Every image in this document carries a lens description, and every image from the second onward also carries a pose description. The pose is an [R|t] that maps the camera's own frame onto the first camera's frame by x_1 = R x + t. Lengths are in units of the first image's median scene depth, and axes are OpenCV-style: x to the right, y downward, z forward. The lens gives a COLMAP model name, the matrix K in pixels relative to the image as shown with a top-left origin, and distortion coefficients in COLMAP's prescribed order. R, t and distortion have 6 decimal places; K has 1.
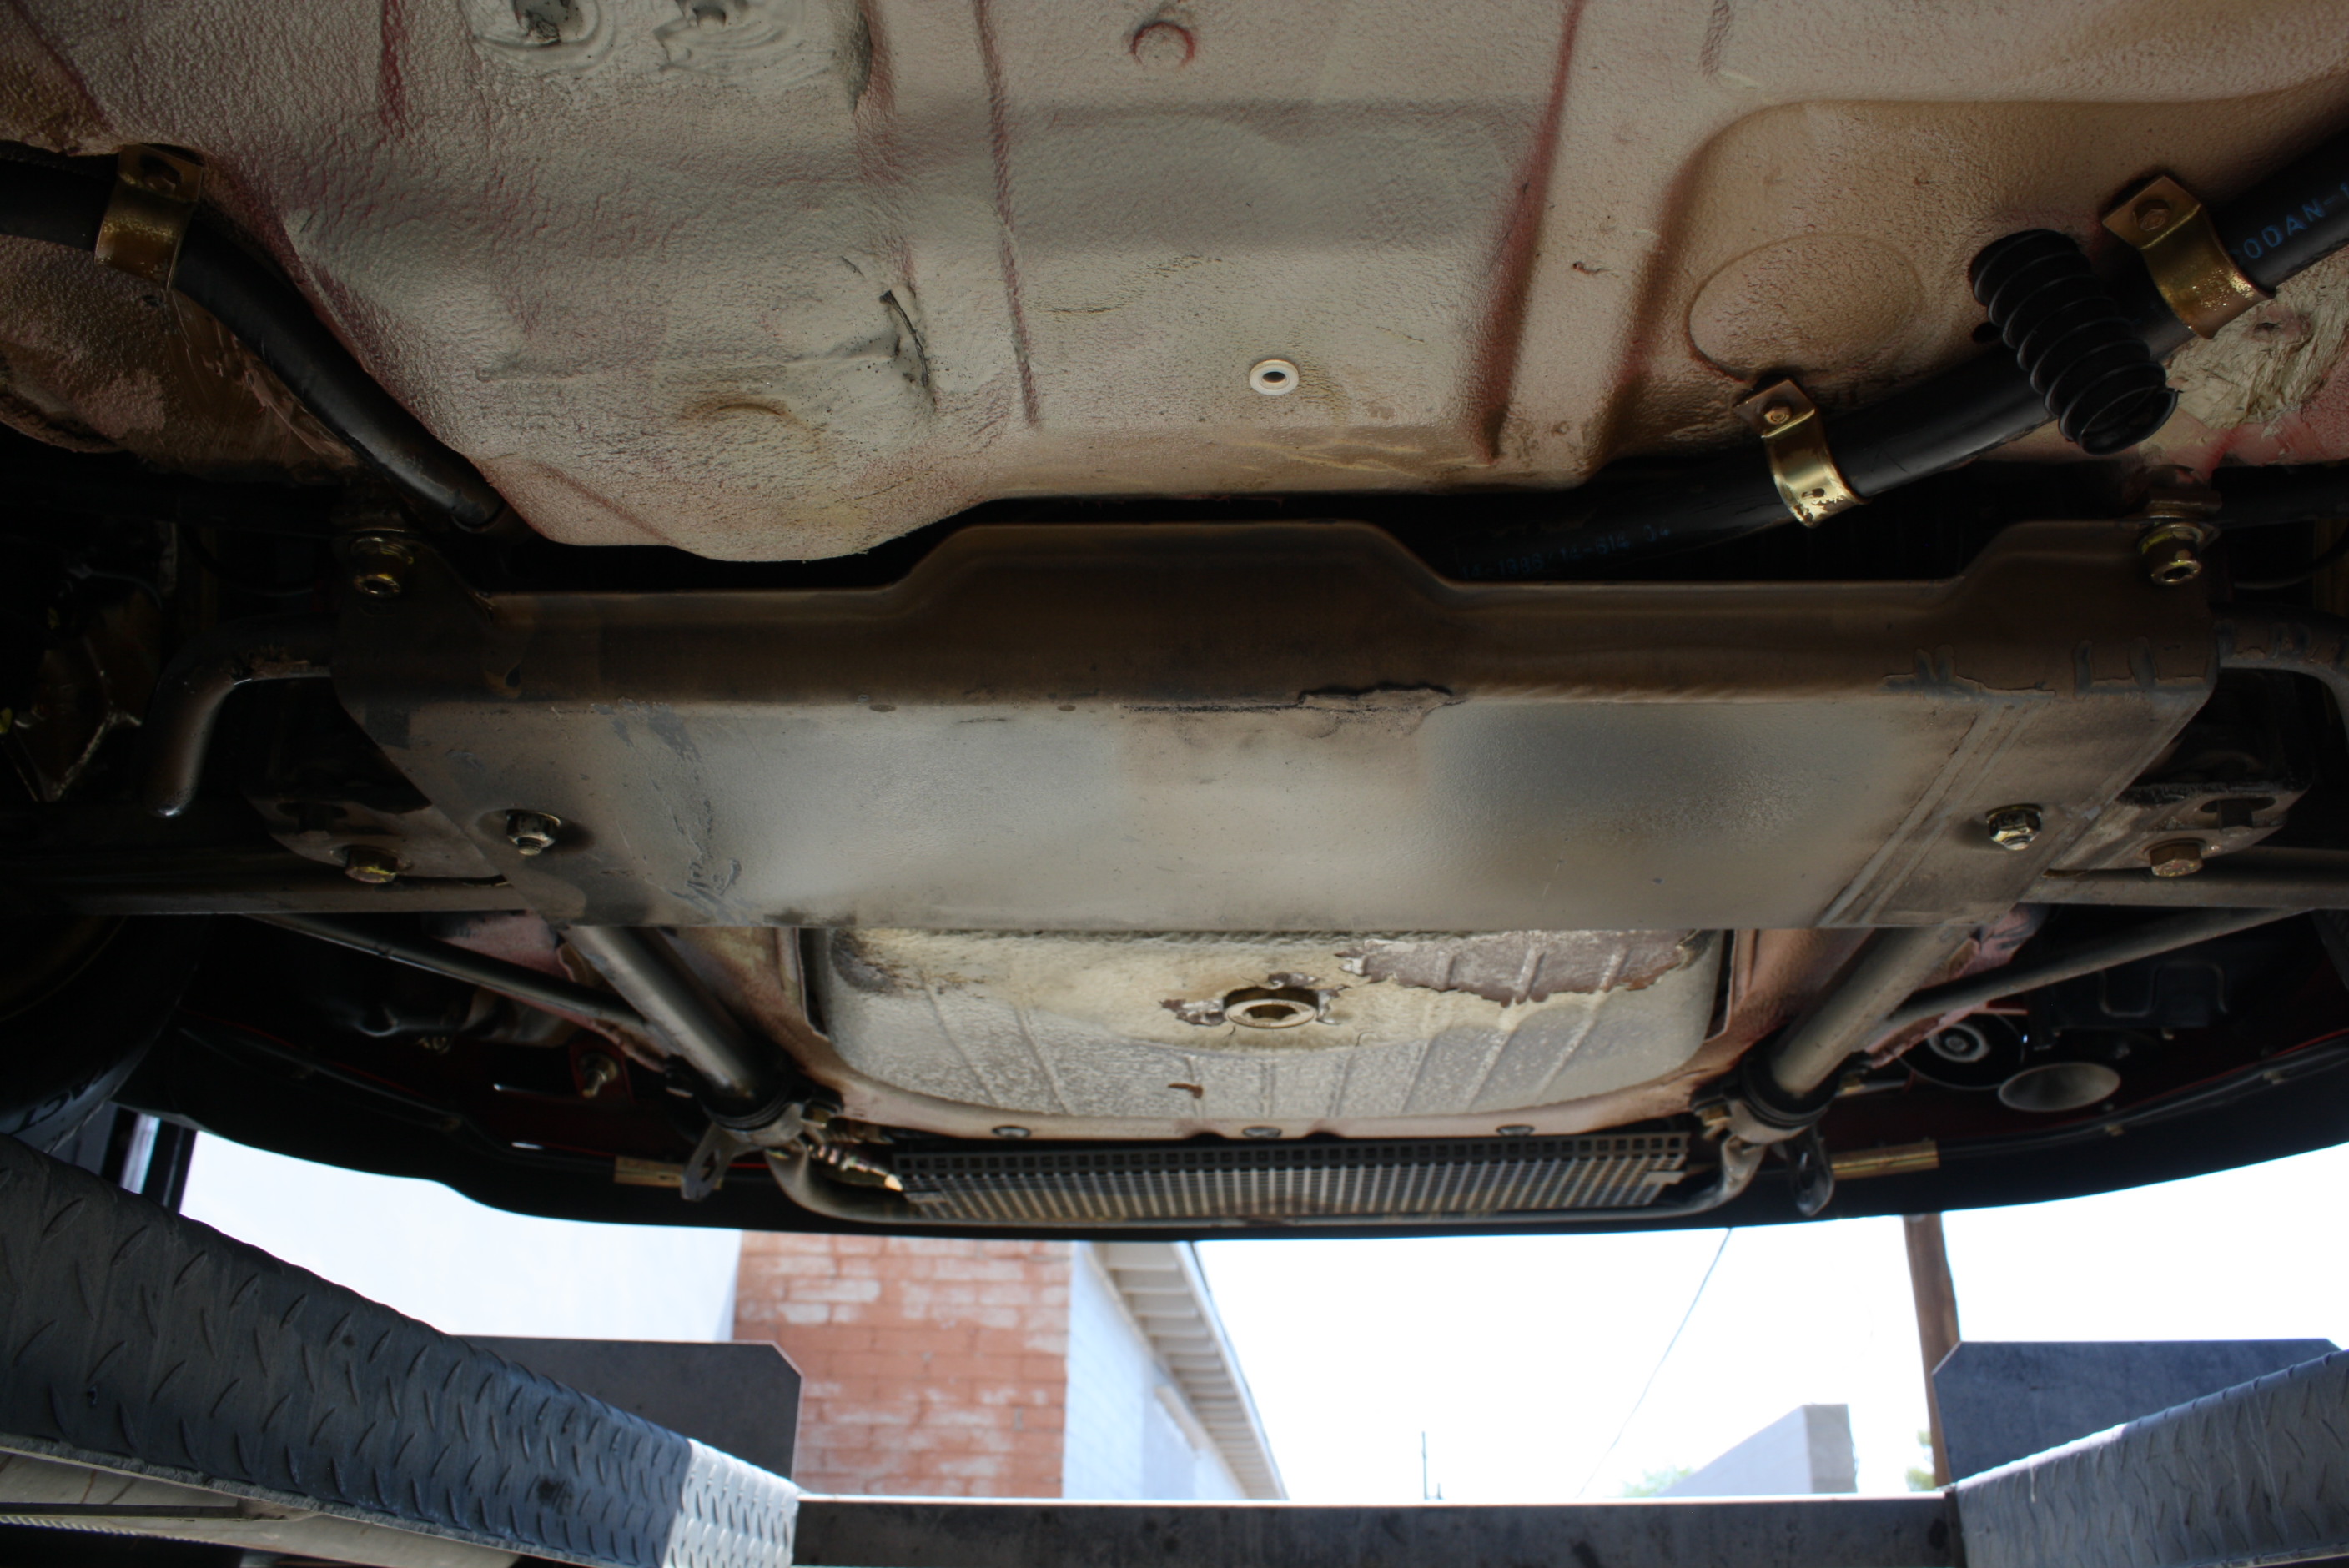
lens RADIAL K [[1964.7, 0, 1215.0], [0, 1964.7, 754.8], [0, 0, 1]] dist [-0.168959, 0.132067]
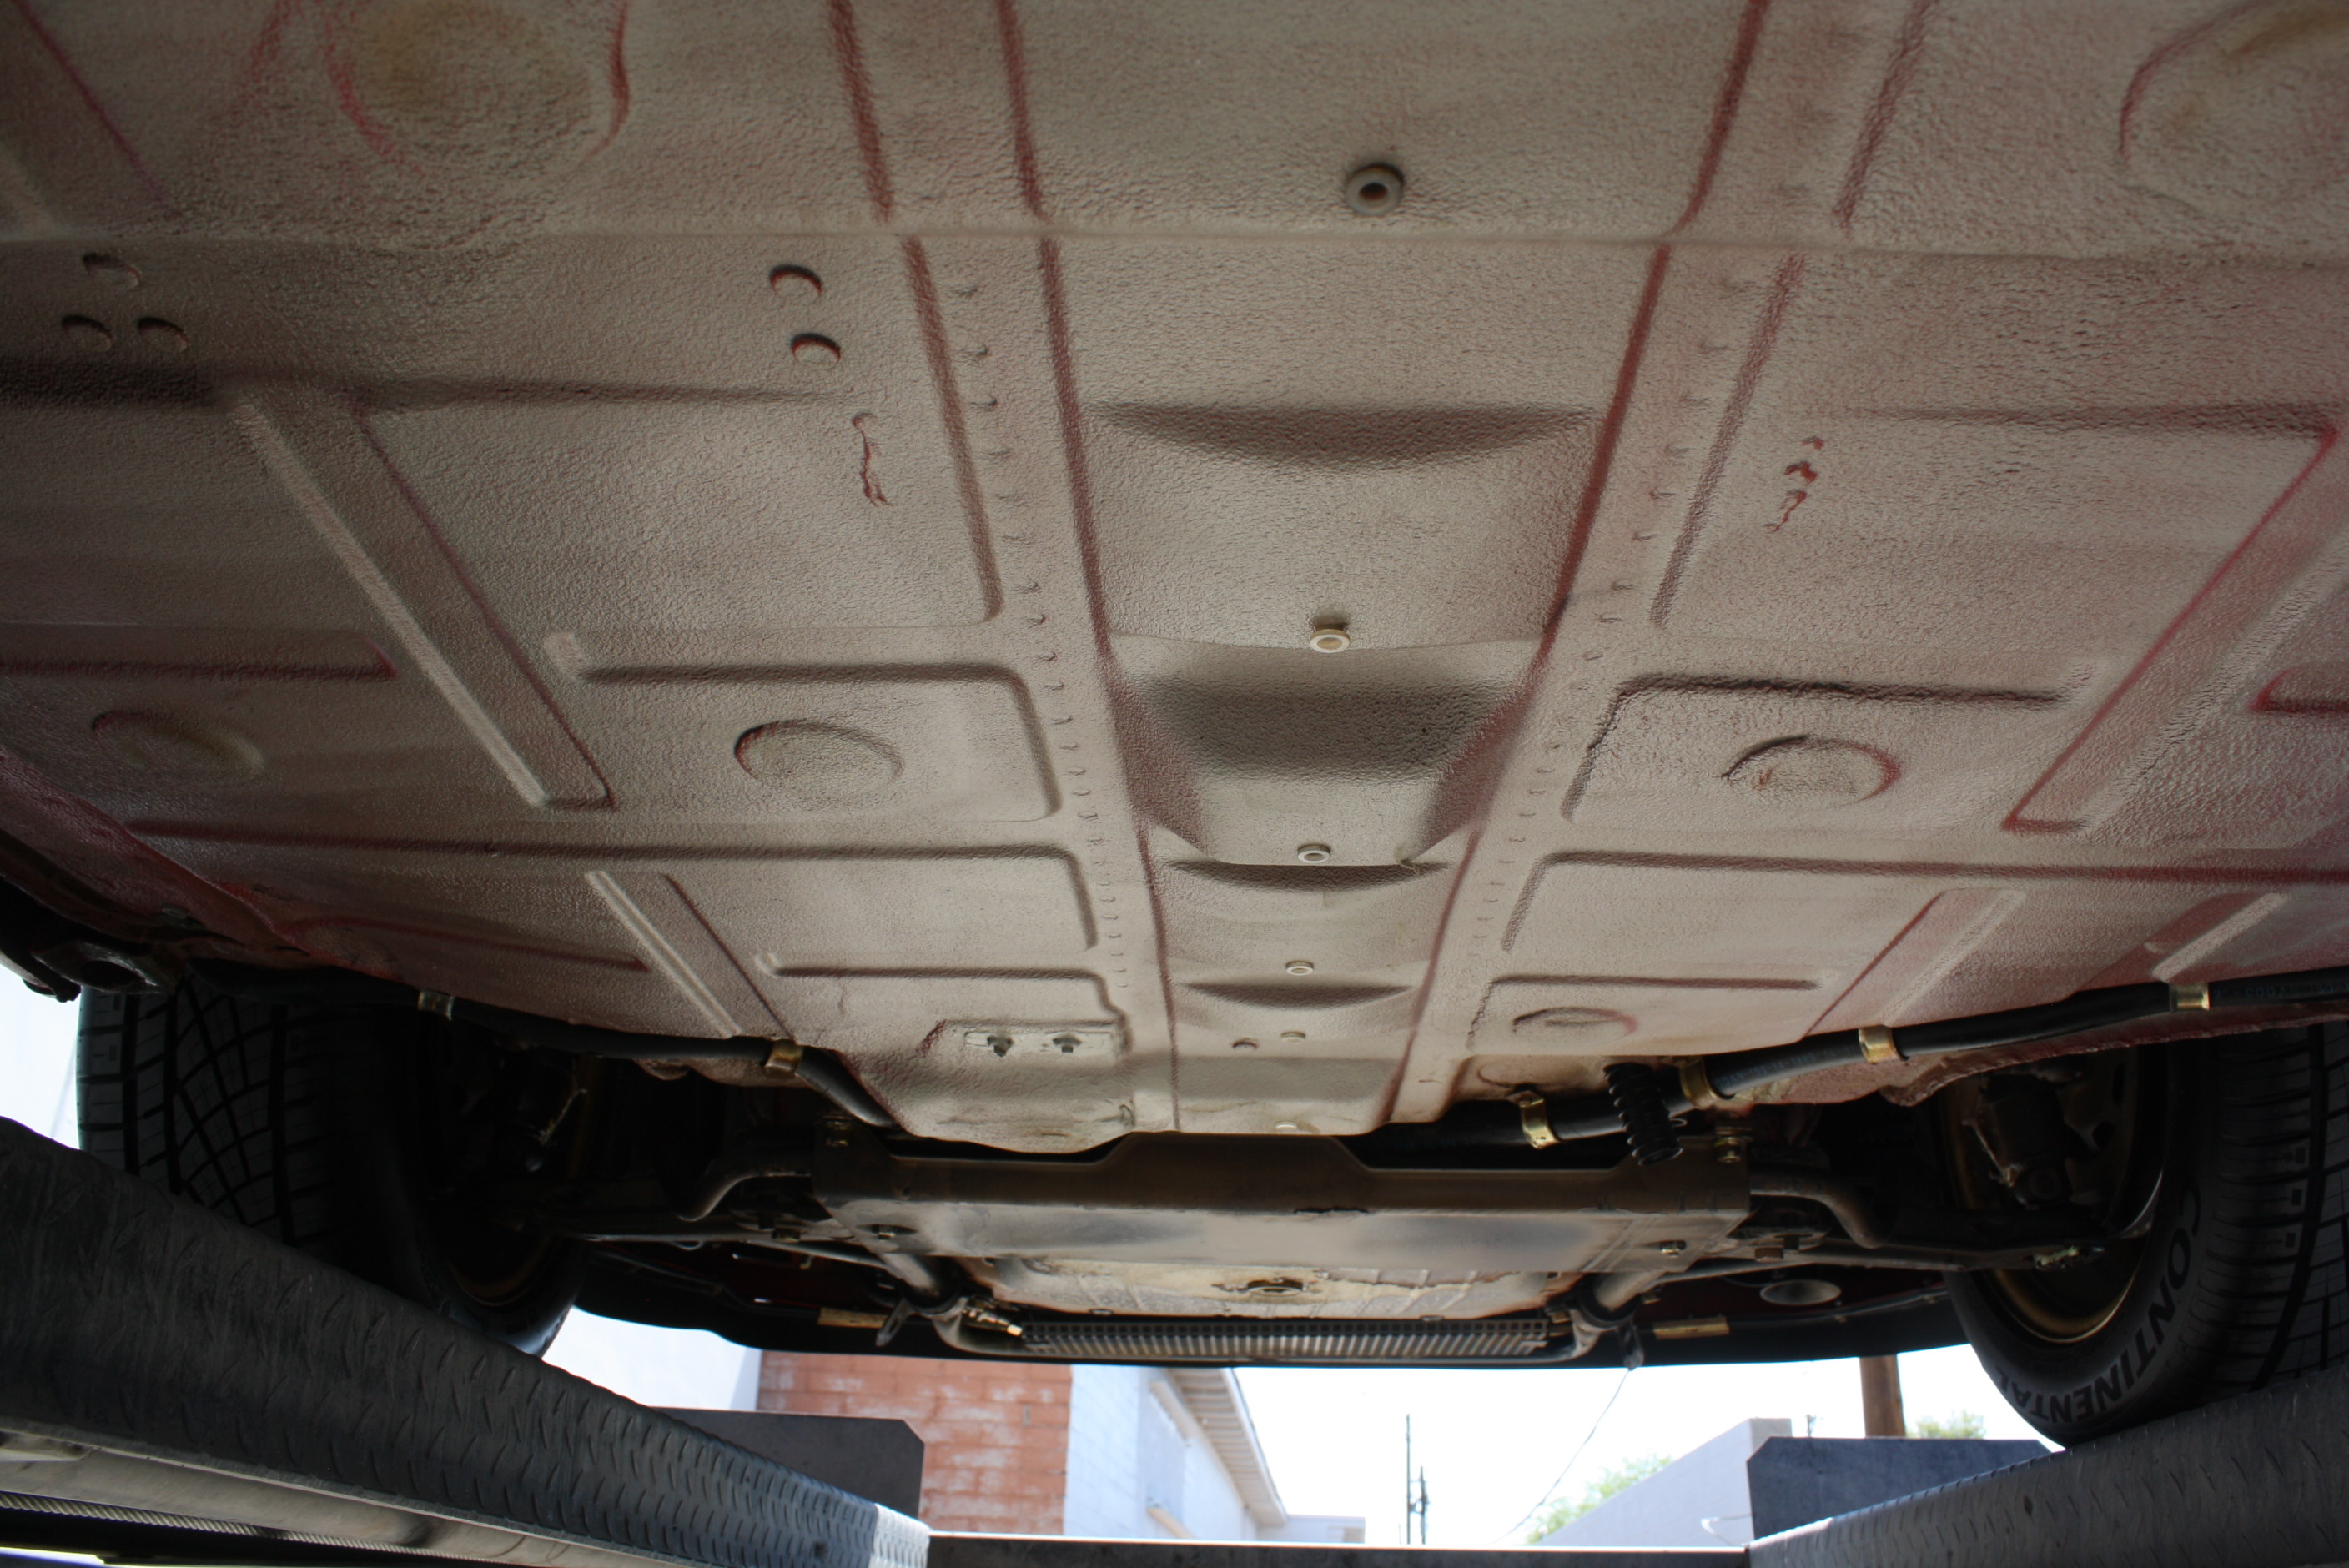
lens RADIAL K [[1964.7, 0, 1215.0], [0, 1964.7, 754.8], [0, 0, 1]] dist [-0.168959, 0.132067]
pose [[0.999777, 0.021125, 0.000190, -0.023716], [-0.021126, 0.999717, 0.010940, -0.244699], [0.000041, -0.010941, 0.999940, -0.479405]]
